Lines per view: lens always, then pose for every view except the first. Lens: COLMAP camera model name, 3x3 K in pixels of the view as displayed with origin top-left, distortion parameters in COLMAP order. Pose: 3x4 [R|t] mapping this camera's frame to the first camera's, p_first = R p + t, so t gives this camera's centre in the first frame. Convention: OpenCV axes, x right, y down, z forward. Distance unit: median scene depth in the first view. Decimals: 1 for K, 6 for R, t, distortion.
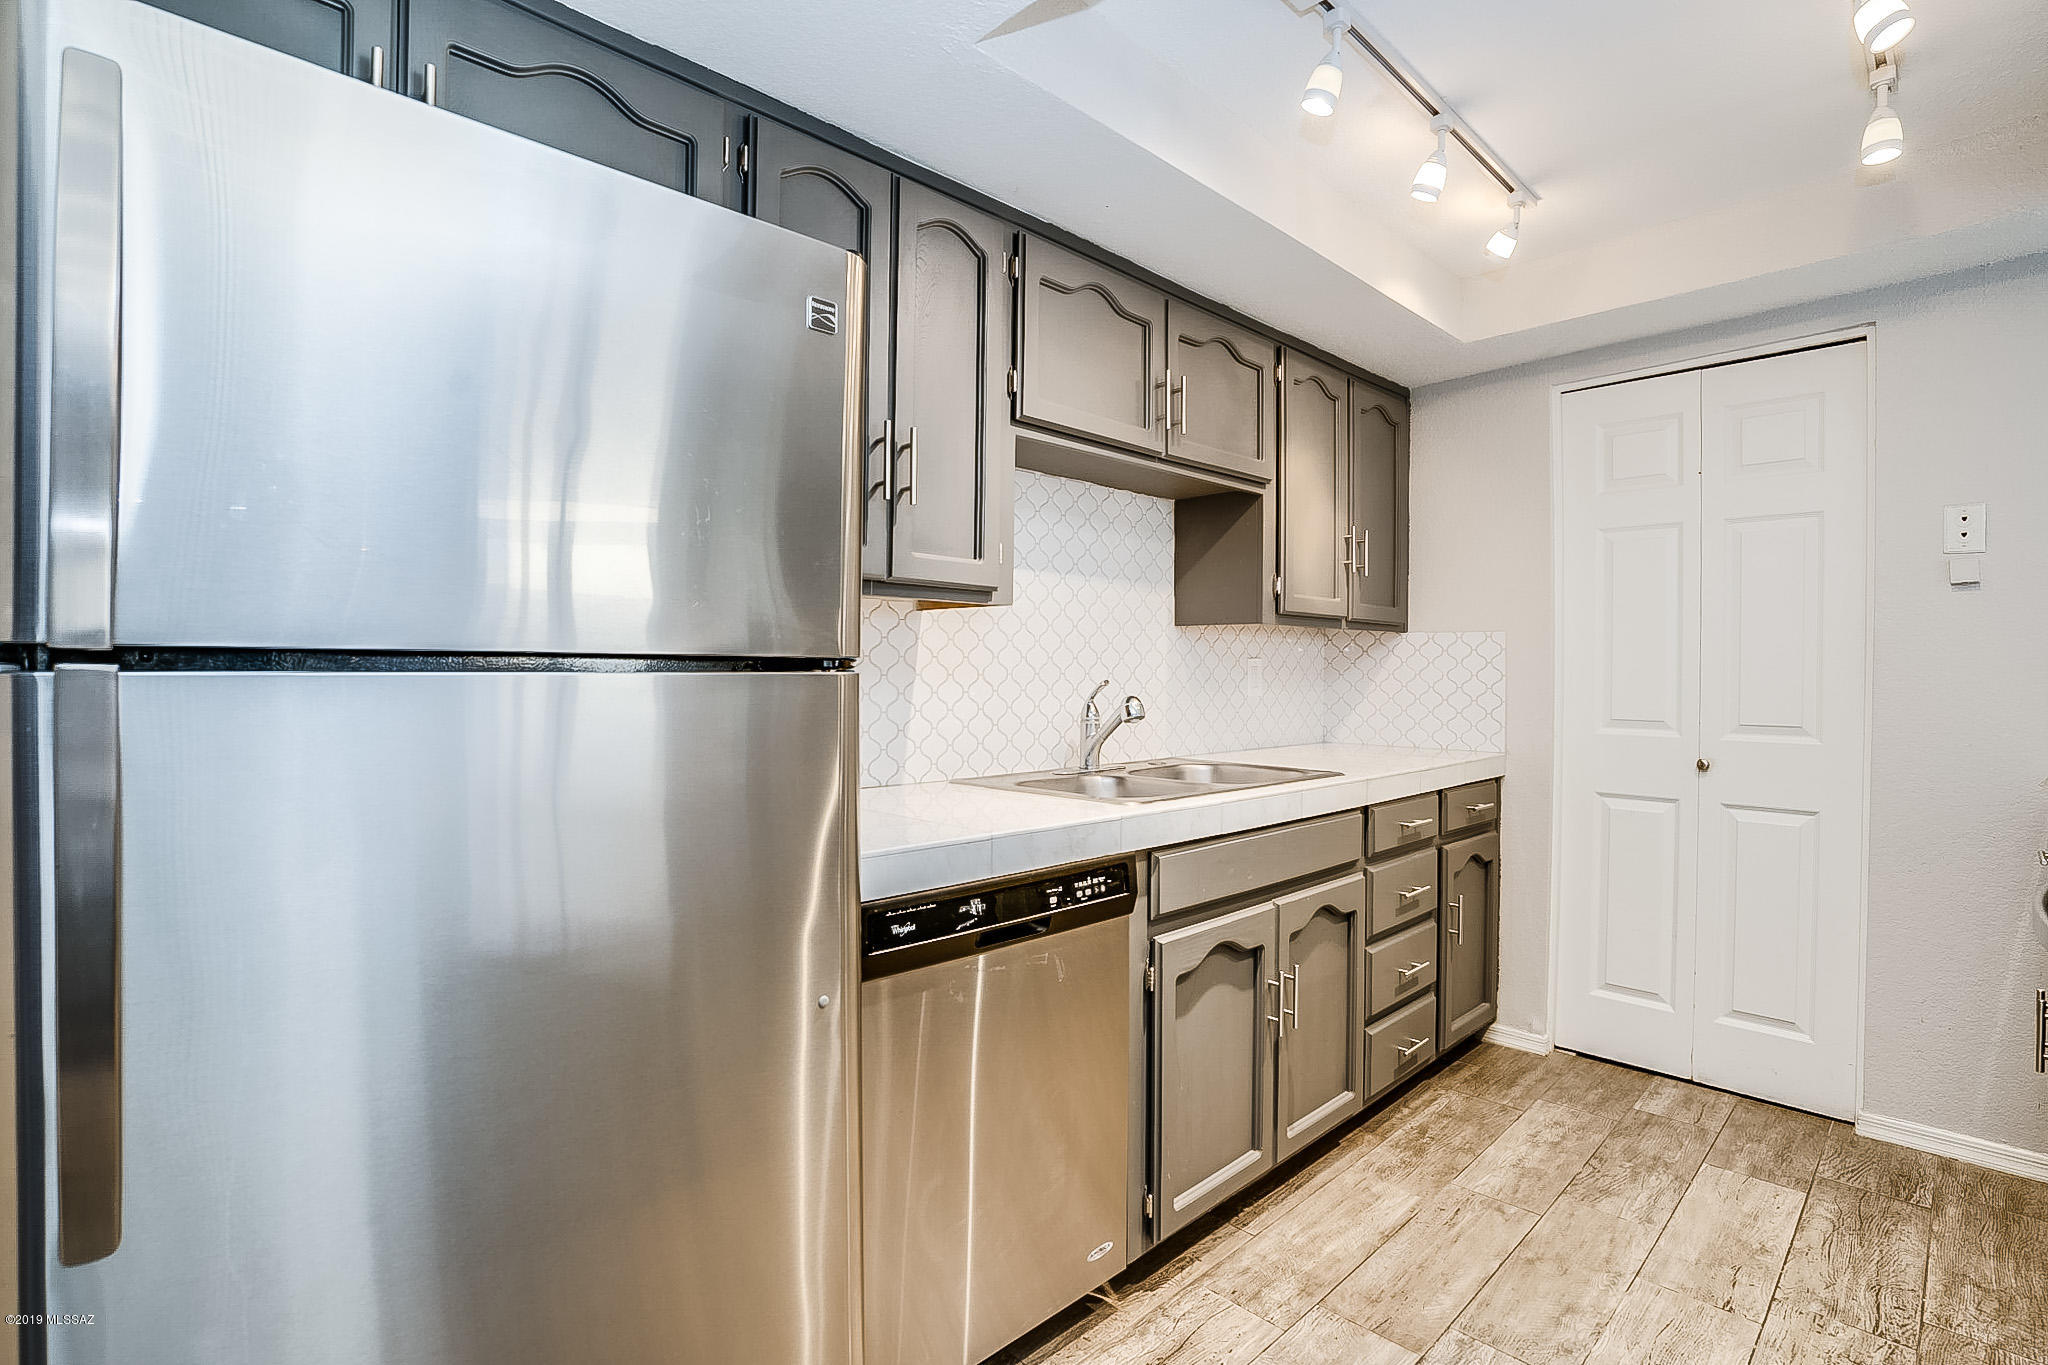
lens RADIAL K [[915.9, 0, 1004.0], [0, 915.9, 677.5], [0, 0, 1]] dist [-0.043668, 0.005552]
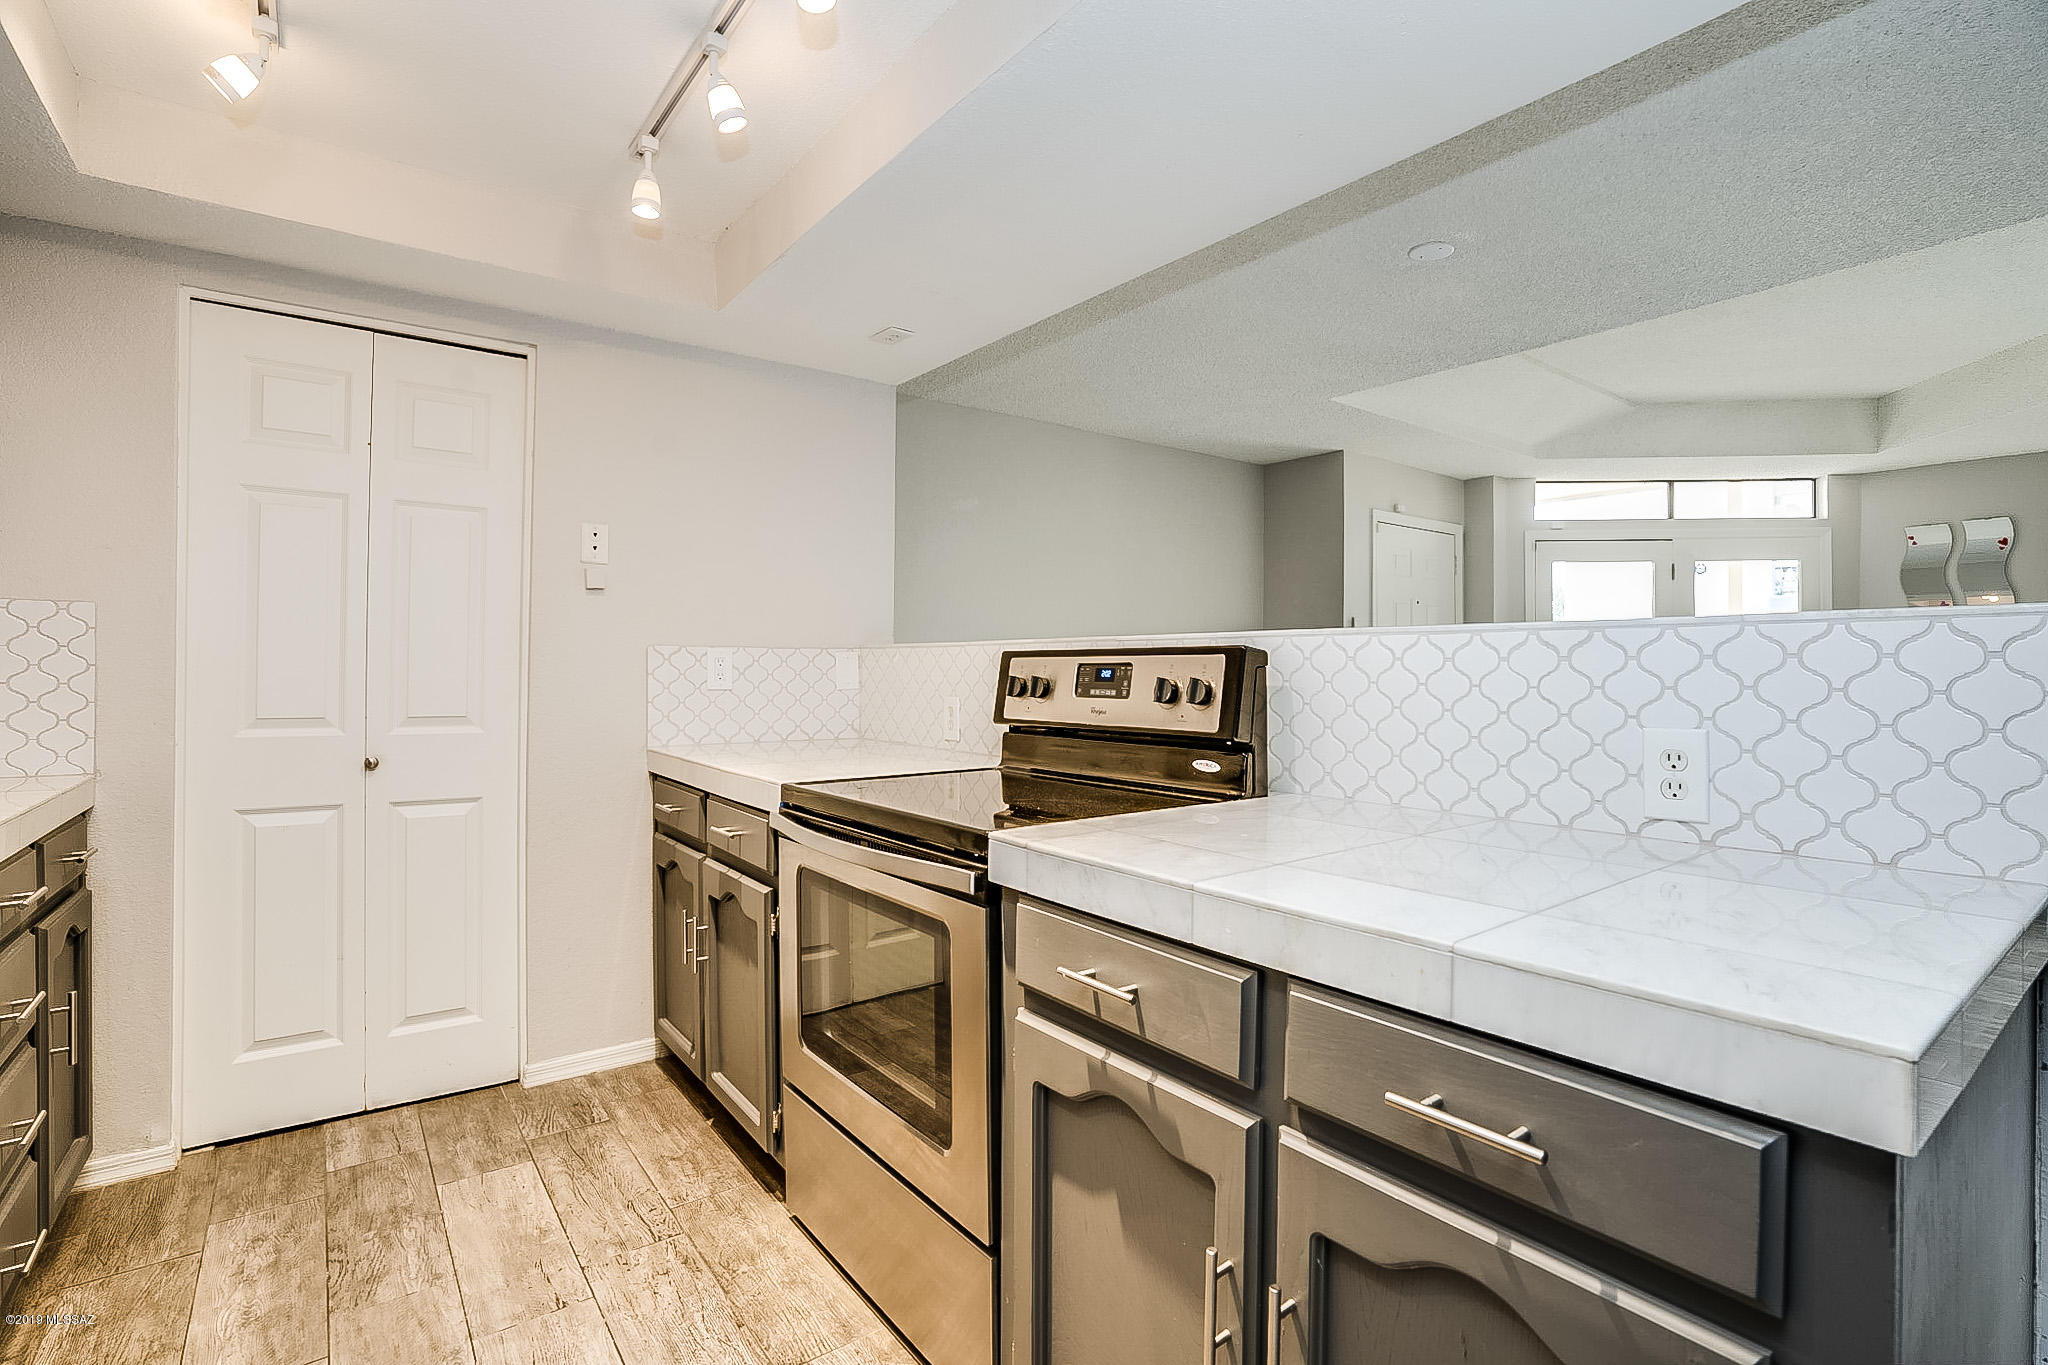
lens RADIAL K [[947.6, 0, 1036.1], [0, 947.6, 667.2], [0, 0, 1]] dist [-0.046553, 0.011411]
pose [[0.100063, 0.000486, 0.994981, -0.107309], [0.000052, 1.000000, -0.000494, 0.000011], [-0.994981, 0.000102, 0.100063, 0.249556]]
